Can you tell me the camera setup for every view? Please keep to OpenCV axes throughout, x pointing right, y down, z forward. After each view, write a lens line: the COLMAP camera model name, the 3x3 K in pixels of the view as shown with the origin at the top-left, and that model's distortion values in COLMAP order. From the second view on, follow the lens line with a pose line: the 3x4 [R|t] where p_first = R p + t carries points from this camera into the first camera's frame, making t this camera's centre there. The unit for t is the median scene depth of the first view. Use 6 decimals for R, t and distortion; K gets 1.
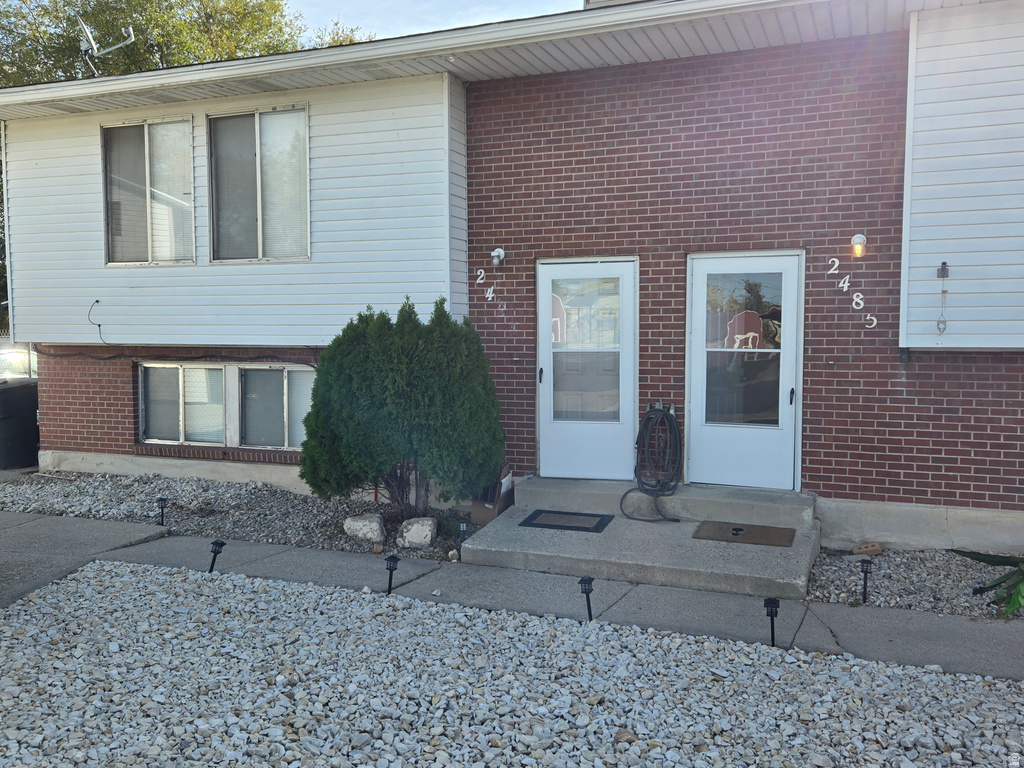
lens RADIAL K [[874.4, 0, 512.0], [0, 874.4, 384.0], [0, 0, 1]] dist [0.106964, -0.128232]
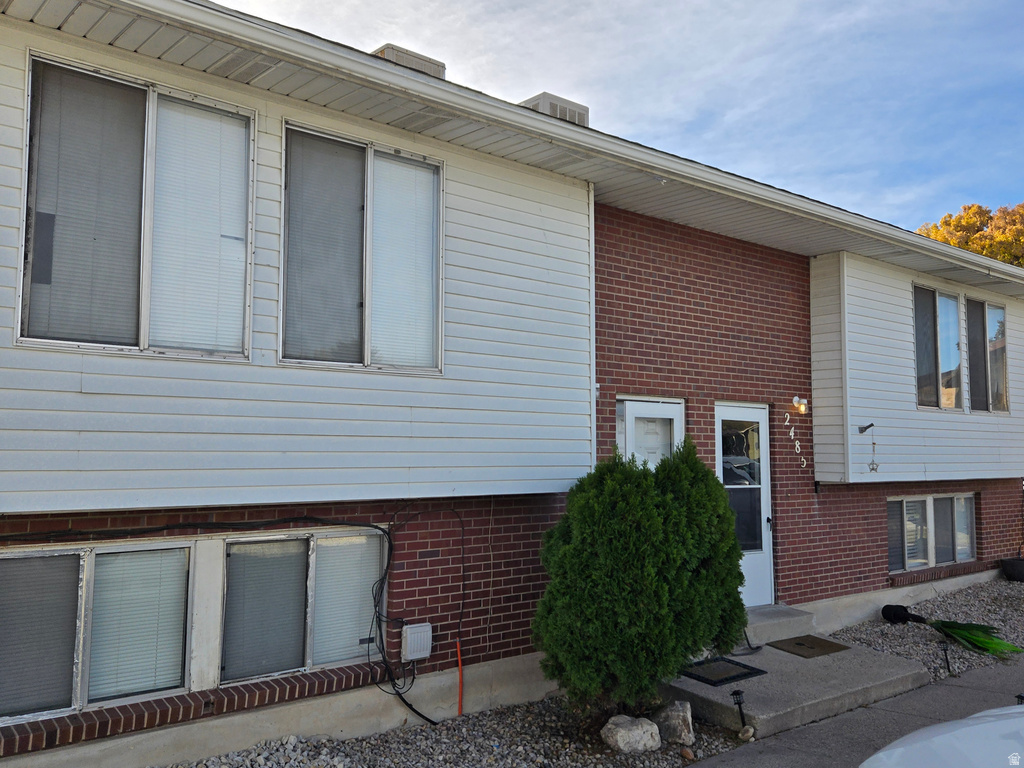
lens RADIAL K [[874.4, 0, 512.0], [0, 874.4, 384.0], [0, 0, 1]] dist [0.106964, -0.128232]
pose [[0.488311, 0.071135, 0.869766, -0.899293], [0.048859, 0.992880, -0.108635, -0.060687], [-0.871301, 0.095543, 0.481359, 0.685306]]
